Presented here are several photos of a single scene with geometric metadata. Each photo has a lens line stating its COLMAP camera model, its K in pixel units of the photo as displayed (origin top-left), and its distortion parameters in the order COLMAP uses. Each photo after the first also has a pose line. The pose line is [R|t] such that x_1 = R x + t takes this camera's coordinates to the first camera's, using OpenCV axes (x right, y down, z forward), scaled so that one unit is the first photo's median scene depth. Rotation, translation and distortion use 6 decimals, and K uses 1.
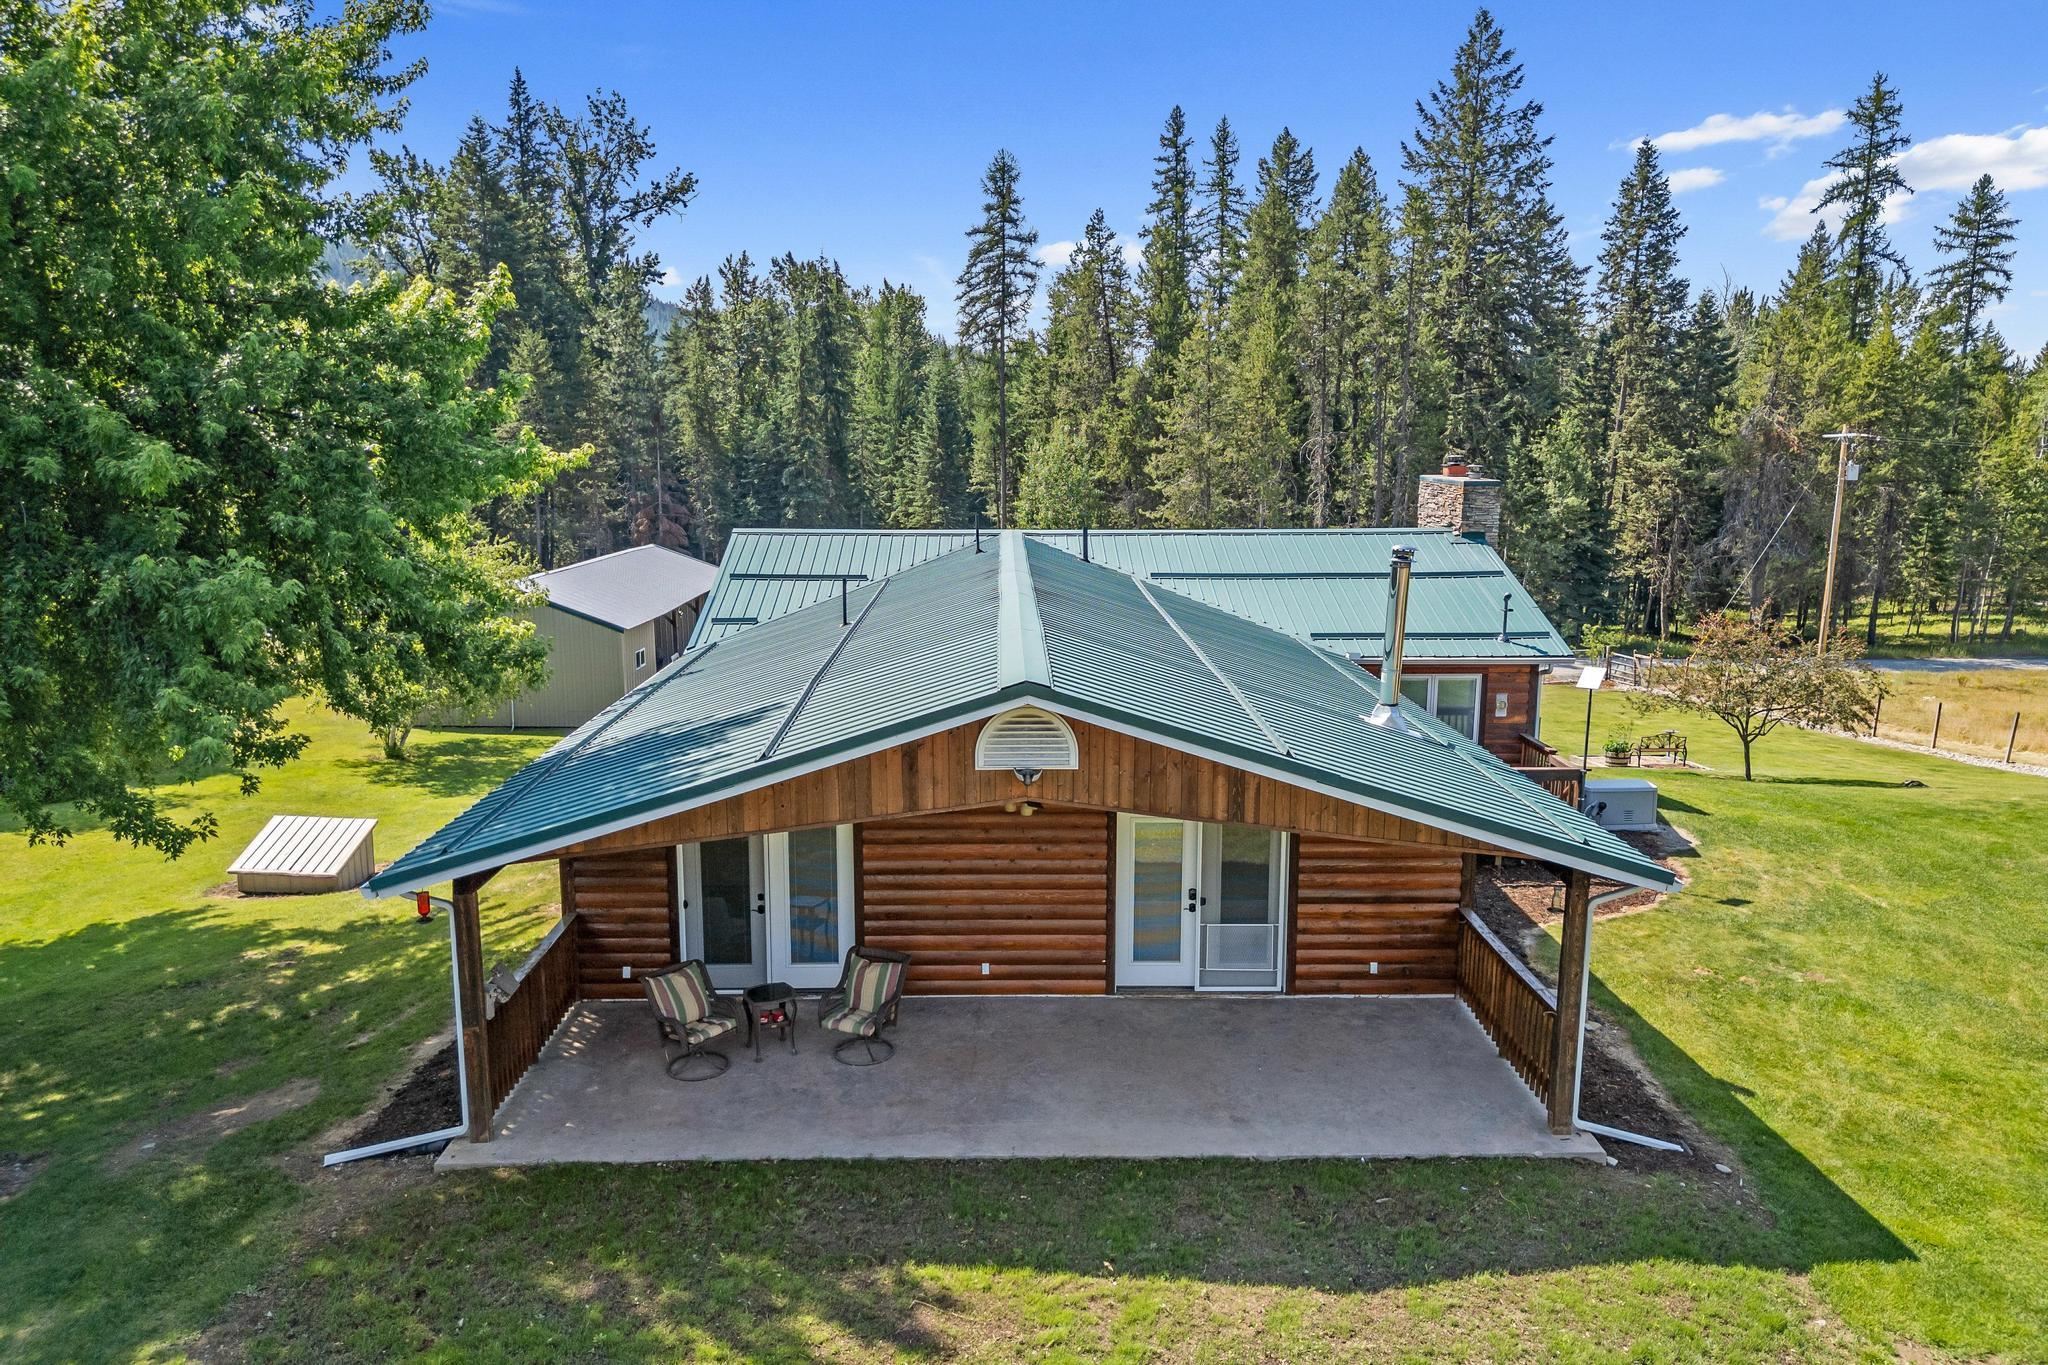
lens RADIAL K [[1433.5, 0, 1033.1], [0, 1433.5, 709.6], [0, 0, 1]] dist [0.039516, -0.002652]
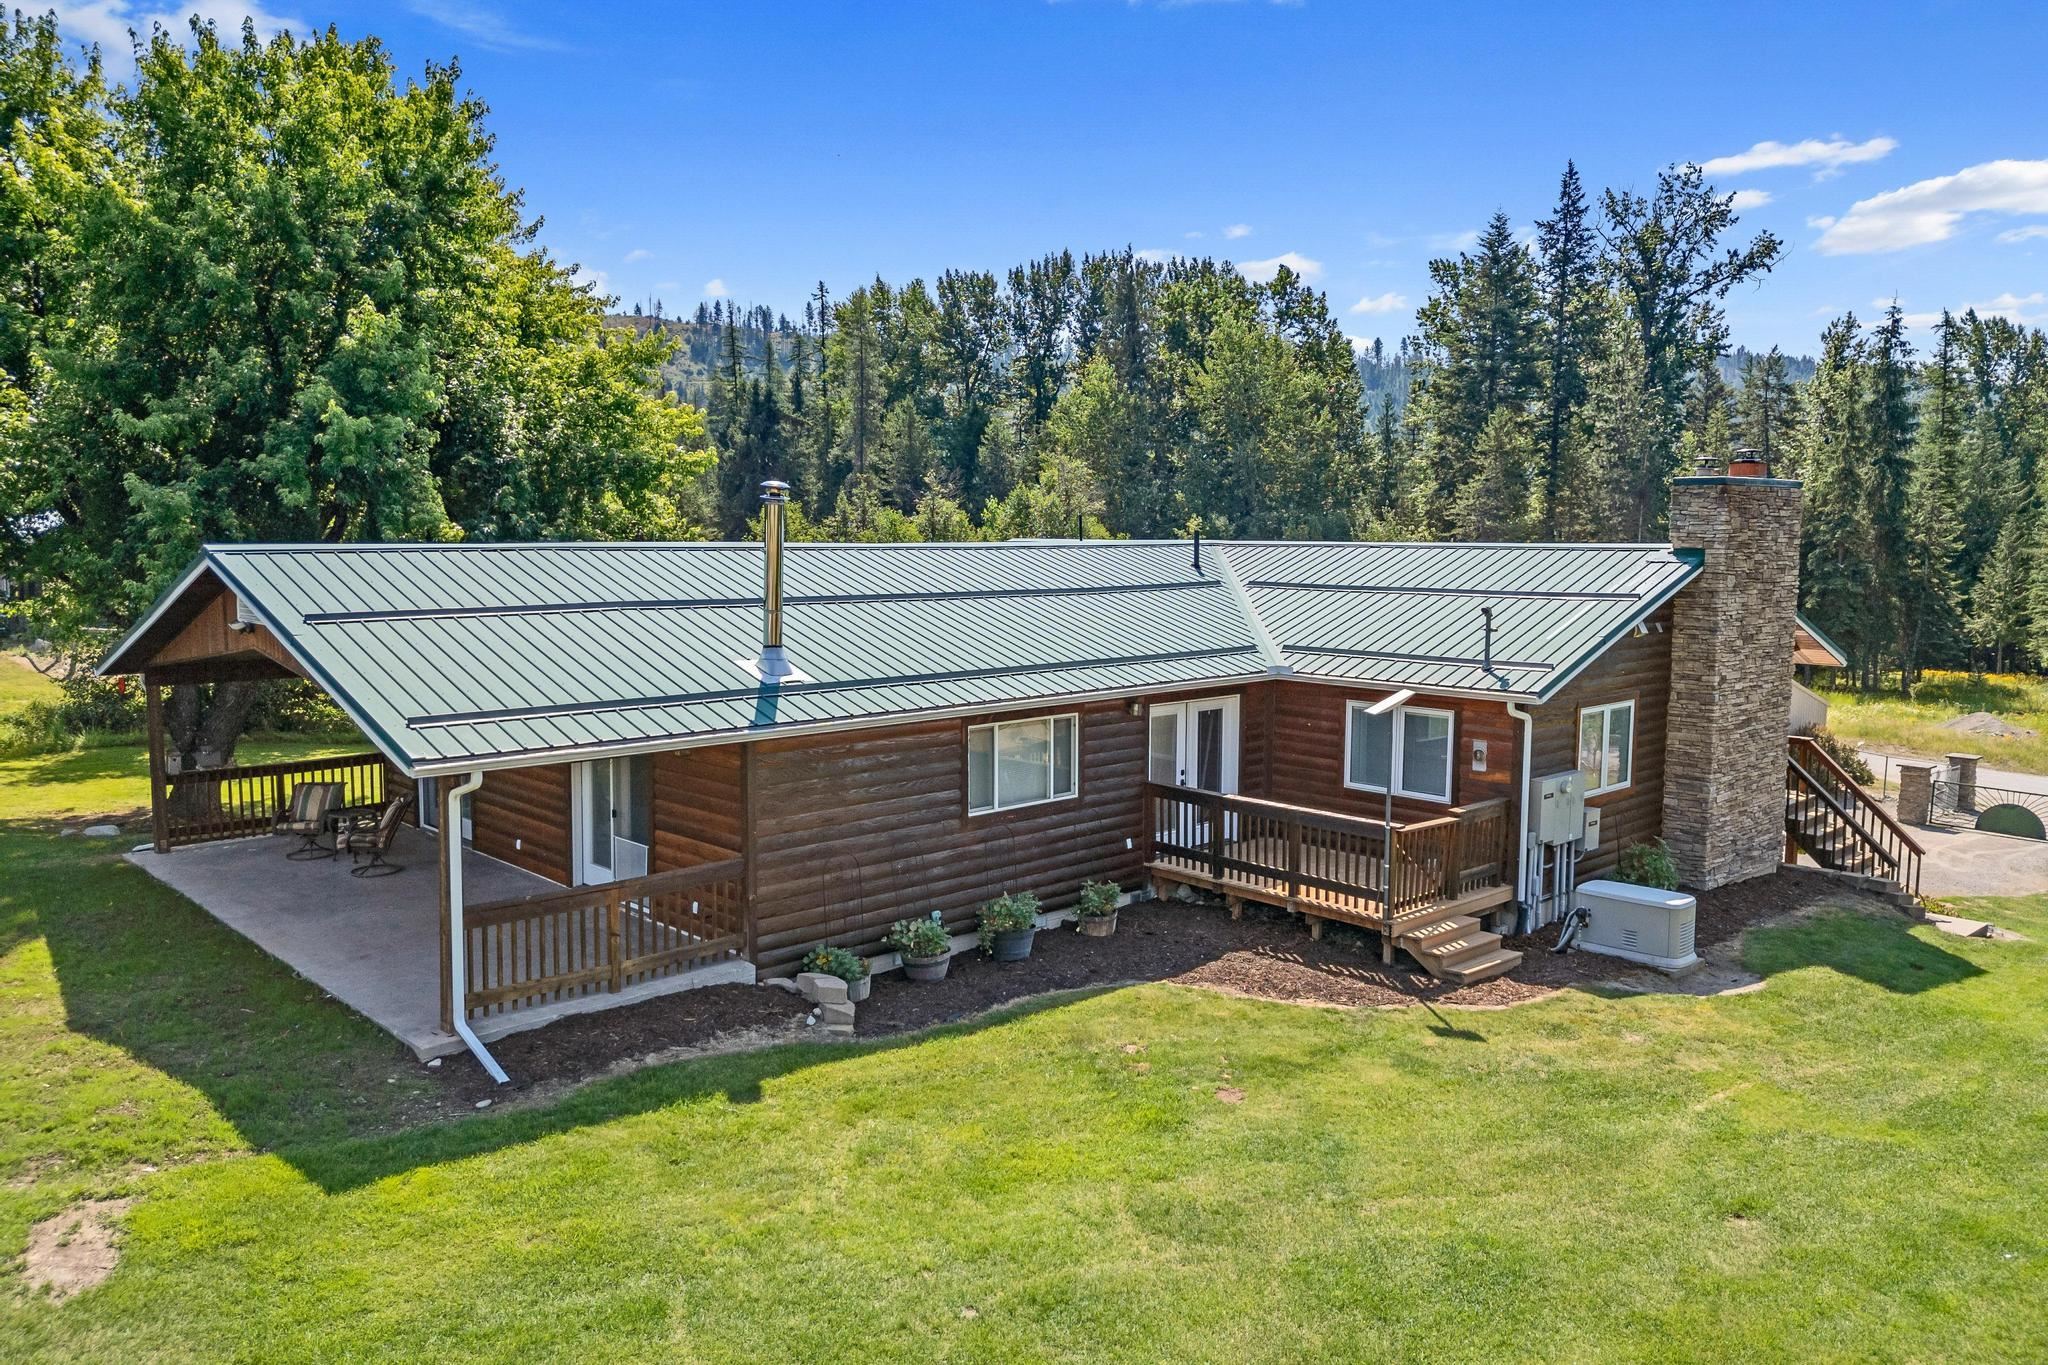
lens RADIAL K [[1433.5, 0, 1033.1], [0, 1433.5, 709.6], [0, 0, 1]] dist [0.039516, -0.002652]
pose [[0.676890, 0.093610, -0.730108, 0.201407], [-0.145328, 0.989352, -0.007887, 0.003575], [0.721595, 0.111444, 0.683286, 0.088156]]
